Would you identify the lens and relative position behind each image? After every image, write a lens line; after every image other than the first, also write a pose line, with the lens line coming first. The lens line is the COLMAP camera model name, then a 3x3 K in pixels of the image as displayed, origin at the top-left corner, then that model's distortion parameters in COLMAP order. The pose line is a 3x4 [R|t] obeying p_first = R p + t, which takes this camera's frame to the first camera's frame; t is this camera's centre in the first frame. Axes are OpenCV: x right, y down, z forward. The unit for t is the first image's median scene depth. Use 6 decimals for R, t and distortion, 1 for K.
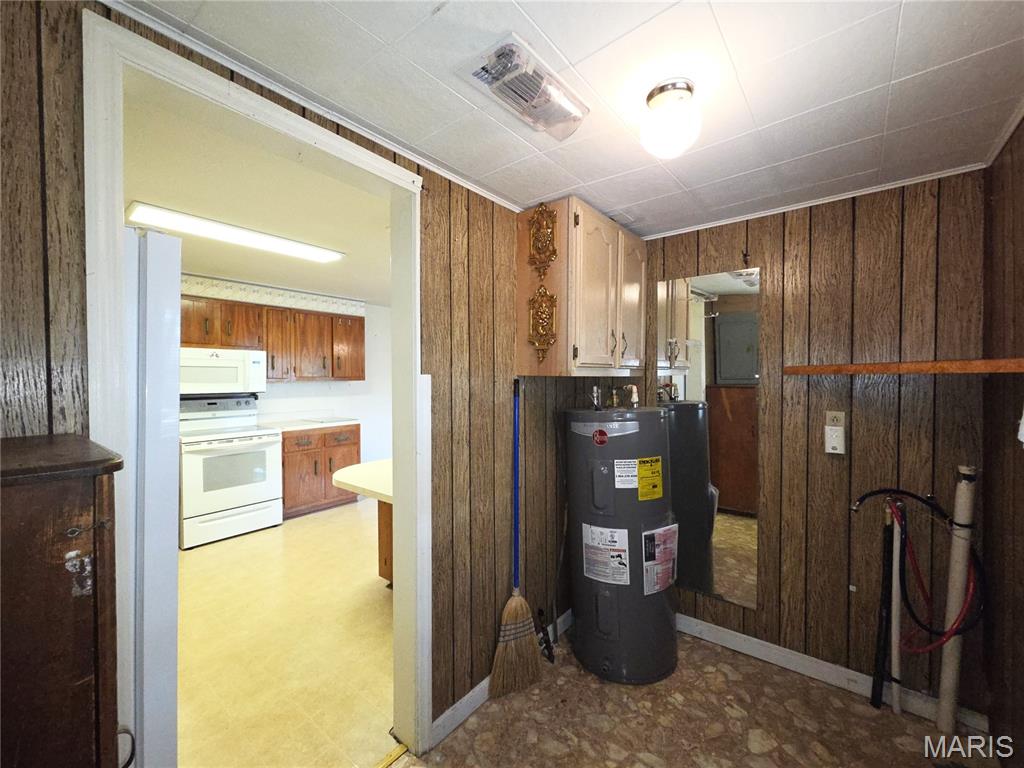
lens RADIAL K [[420.8, 0, 514.5], [0, 420.8, 378.1], [0, 0, 1]] dist [0.000347, 0.000030]
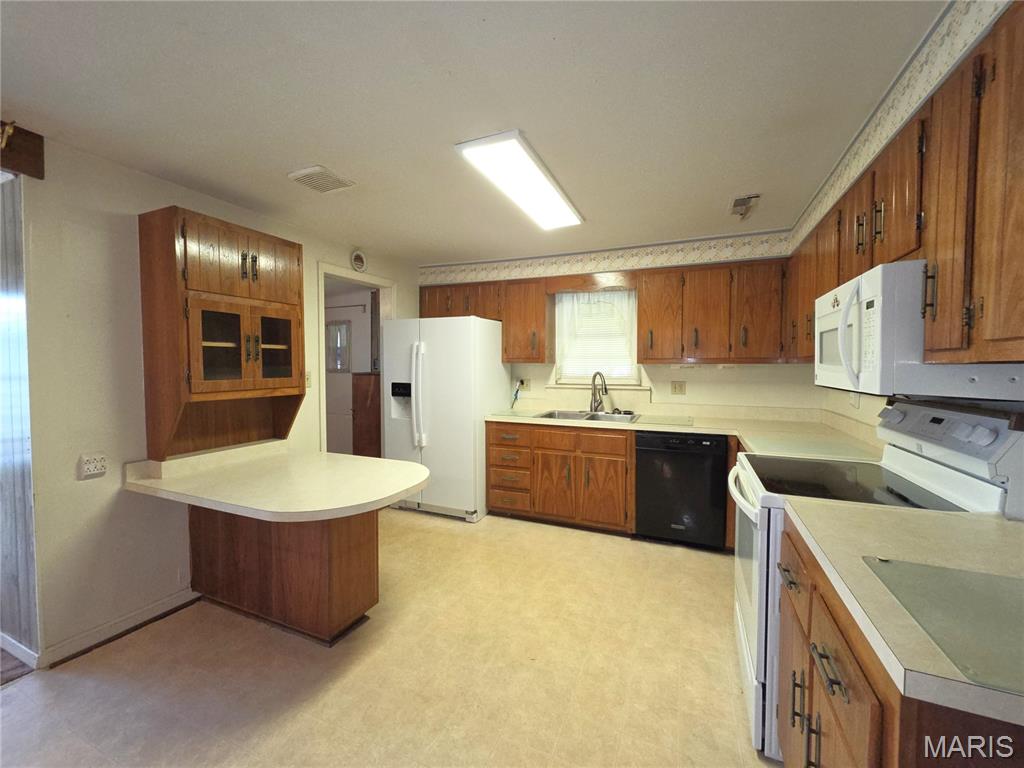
lens RADIAL K [[420.8, 0, 512.6], [0, 420.8, 387.8], [0, 0, 1]] dist [0.000347, 0.000030]
pose [[-0.967232, 0.018502, -0.253218, -0.249406], [0.004725, 0.998480, 0.054908, 0.008957], [0.253849, 0.051912, -0.965850, 1.228534]]
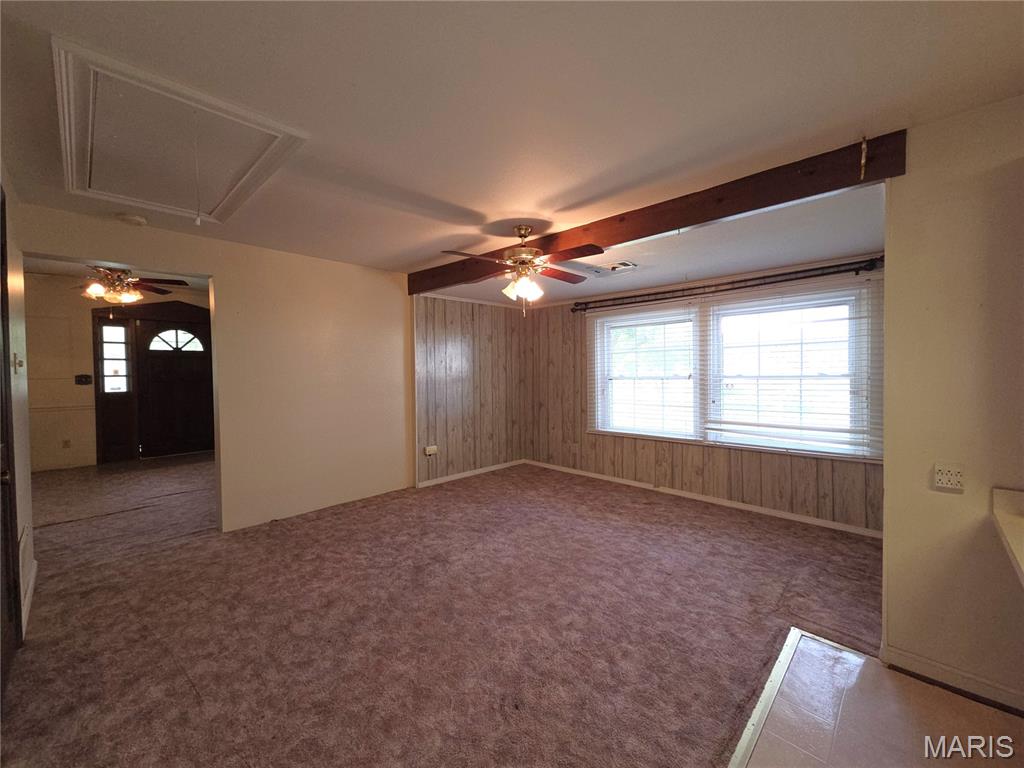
lens RADIAL K [[420.8, 0, 512.1], [0, 420.8, 383.7], [0, 0, 1]] dist [0.000347, 0.000030]
pose [[0.105269, -0.021451, 0.994212, -0.360628], [0.017118, 0.999658, 0.019756, 0.012525], [-0.994296, 0.014939, 0.105601, 1.033966]]
